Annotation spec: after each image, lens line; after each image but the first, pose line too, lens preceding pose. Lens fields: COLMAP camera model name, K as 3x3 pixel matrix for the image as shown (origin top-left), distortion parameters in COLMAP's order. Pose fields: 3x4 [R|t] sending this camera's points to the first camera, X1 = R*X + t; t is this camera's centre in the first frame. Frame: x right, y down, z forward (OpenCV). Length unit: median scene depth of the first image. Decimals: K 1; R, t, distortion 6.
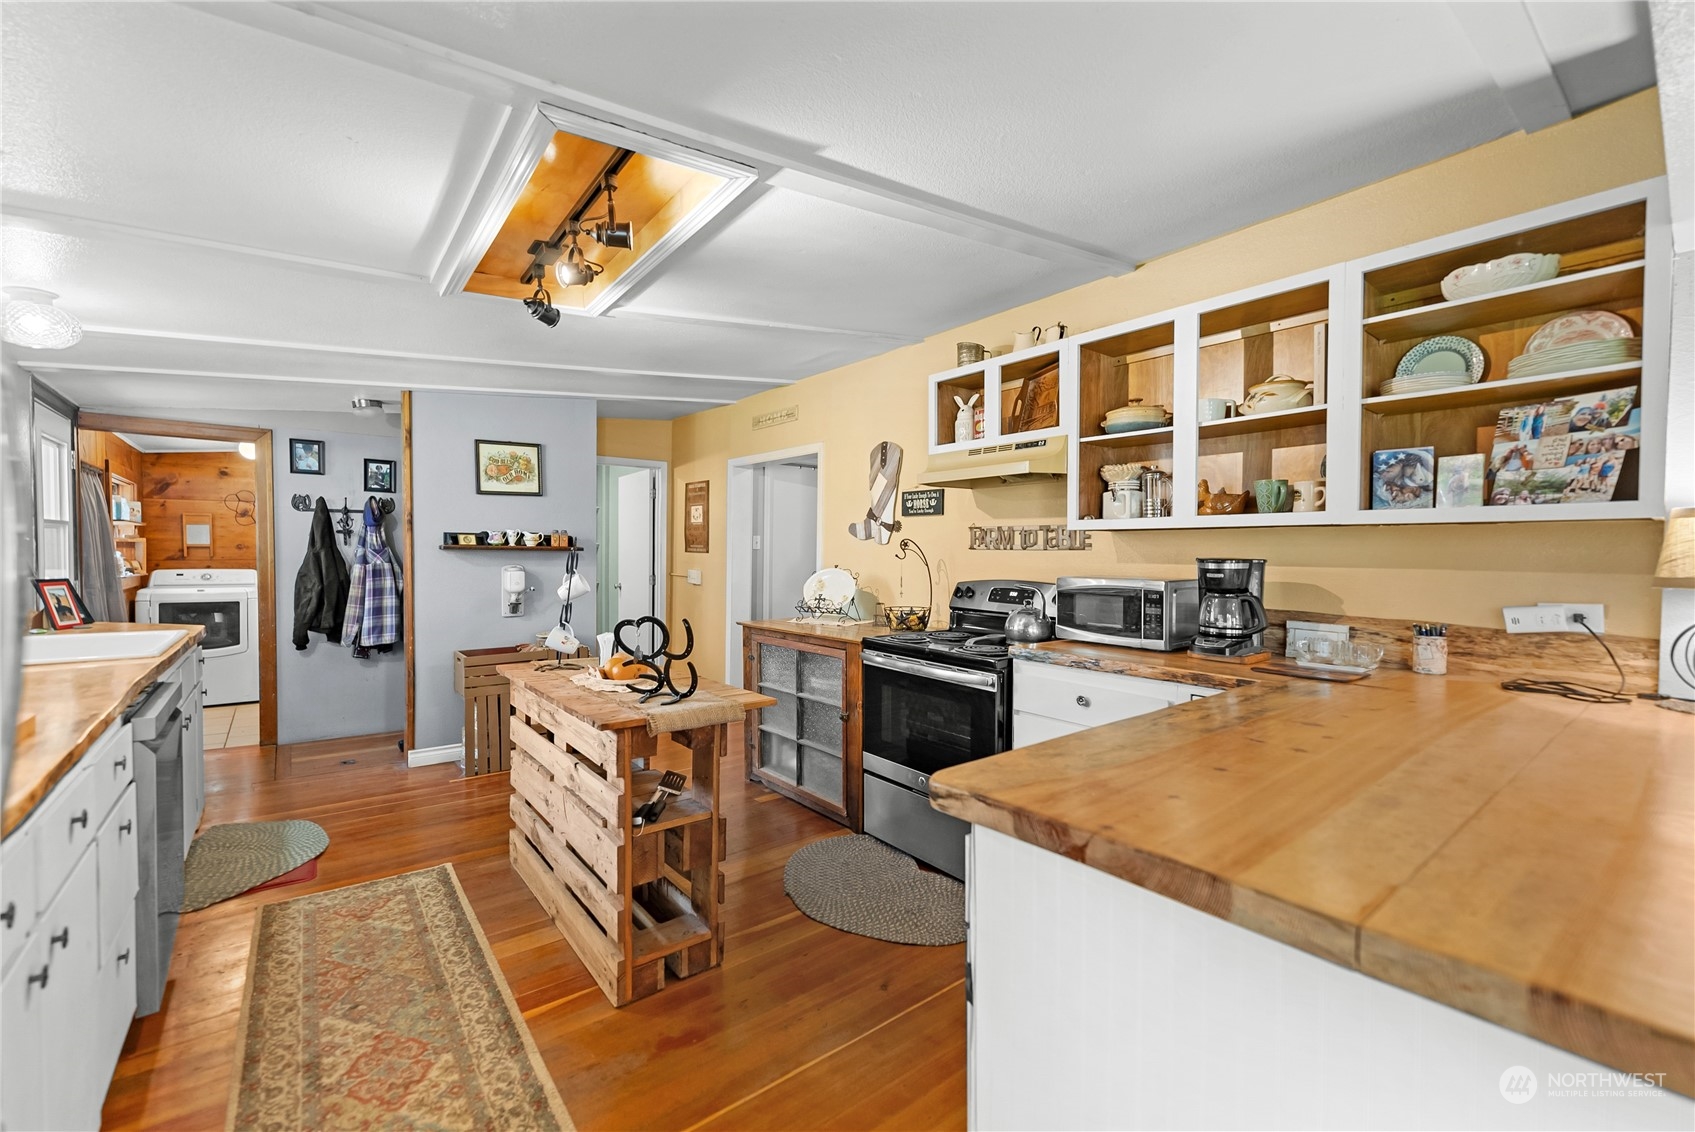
lens RADIAL K [[688.6, 0, 840.0], [0, 688.6, 556.0], [0, 0, 1]] dist [0.005586, 0.000919]
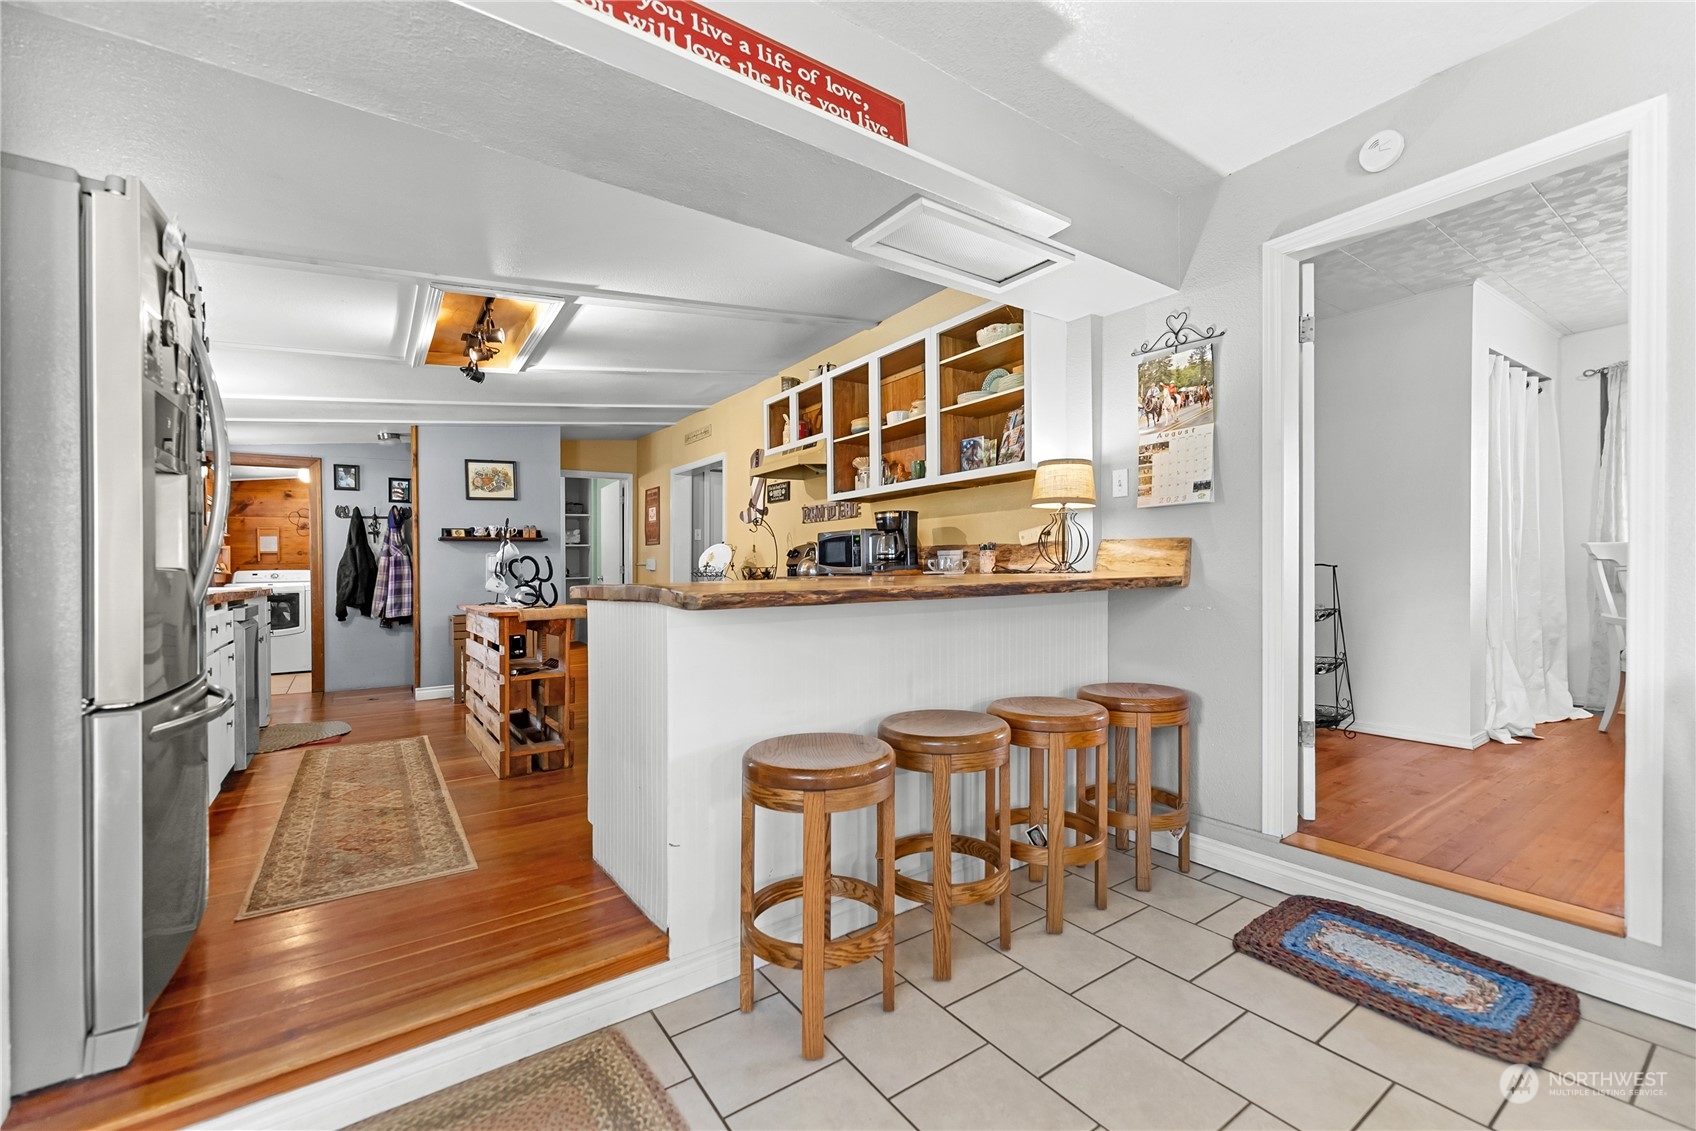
lens RADIAL K [[689.0, 0, 850.7], [0, 689.0, 543.6], [0, 0, 1]] dist [0.005586, 0.000919]
pose [[0.998297, -0.032123, -0.048693, 0.303793], [0.030191, 0.998747, -0.039916, 0.077013], [0.049915, 0.038378, 0.998016, -0.323585]]
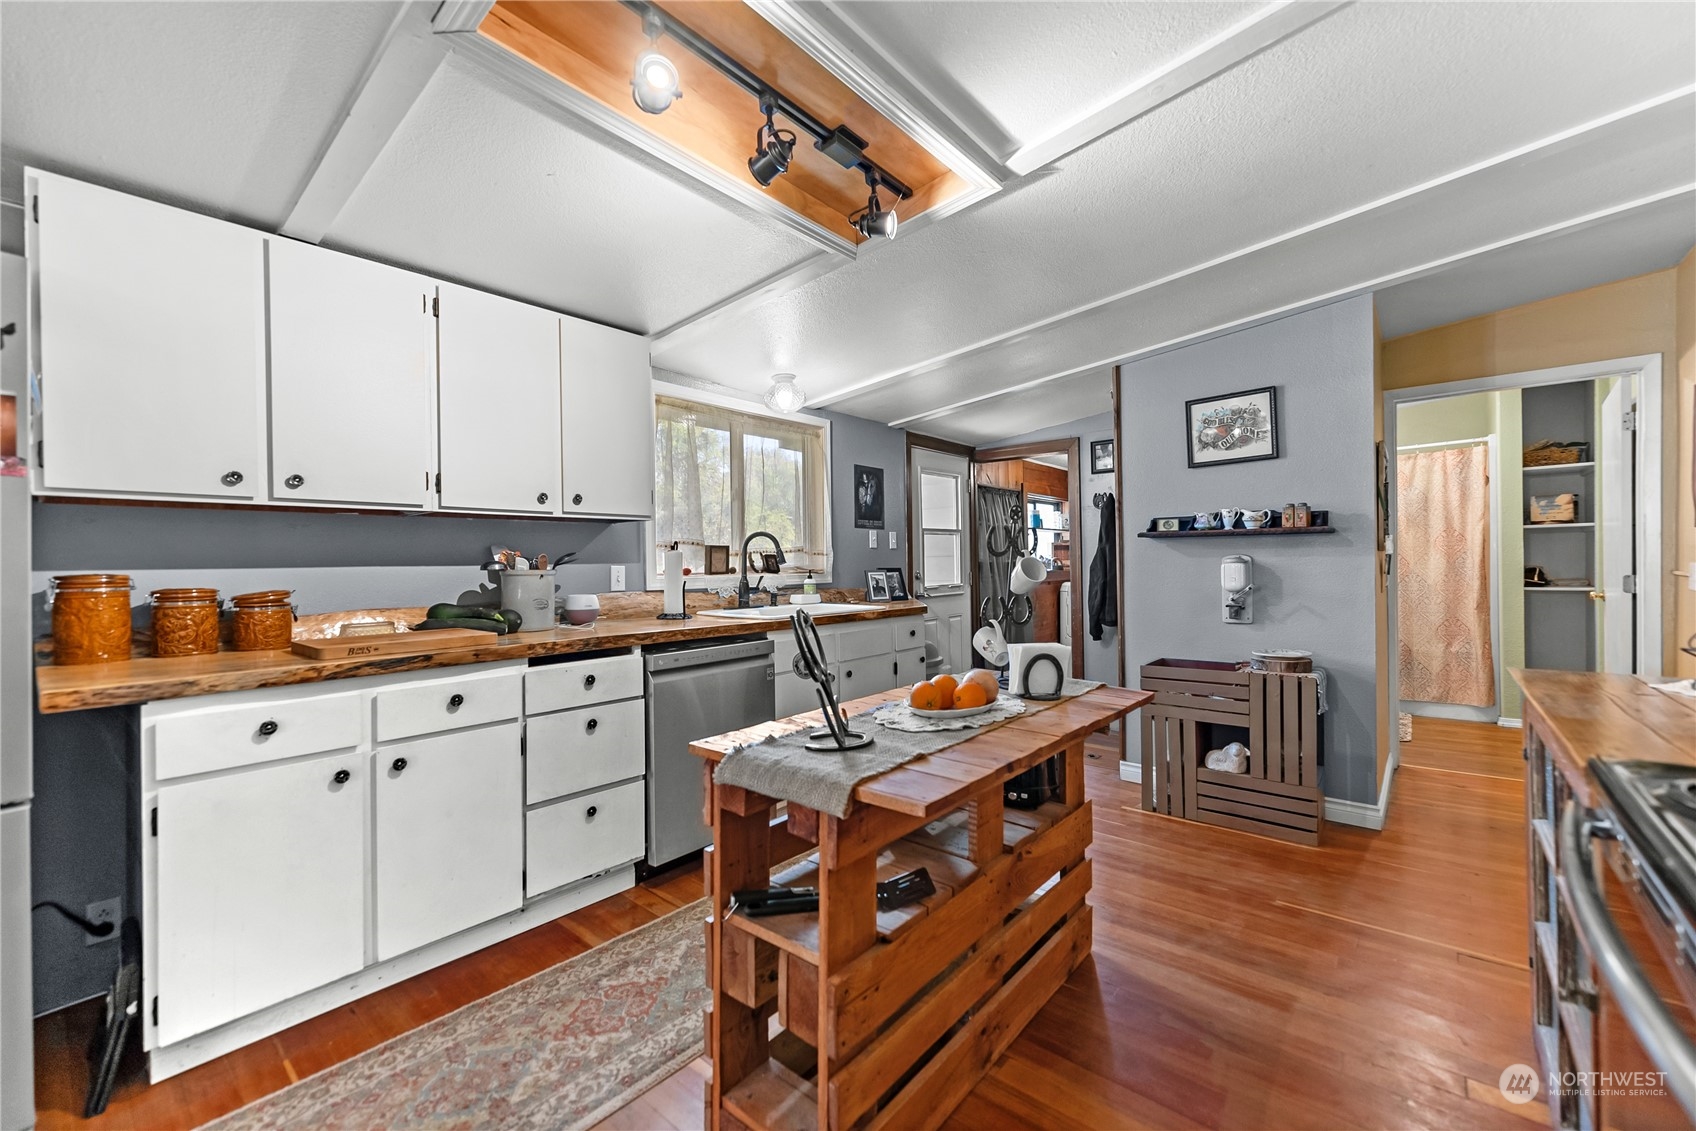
lens RADIAL K [[689.0, 0, 844.8], [0, 689.0, 563.7], [0, 0, 1]] dist [0.005586, 0.000919]
pose [[0.202626, -0.009133, -0.979214, 0.198999], [0.013357, 0.999889, -0.006562, 0.023697], [0.979165, -0.011750, 0.202726, 0.466001]]
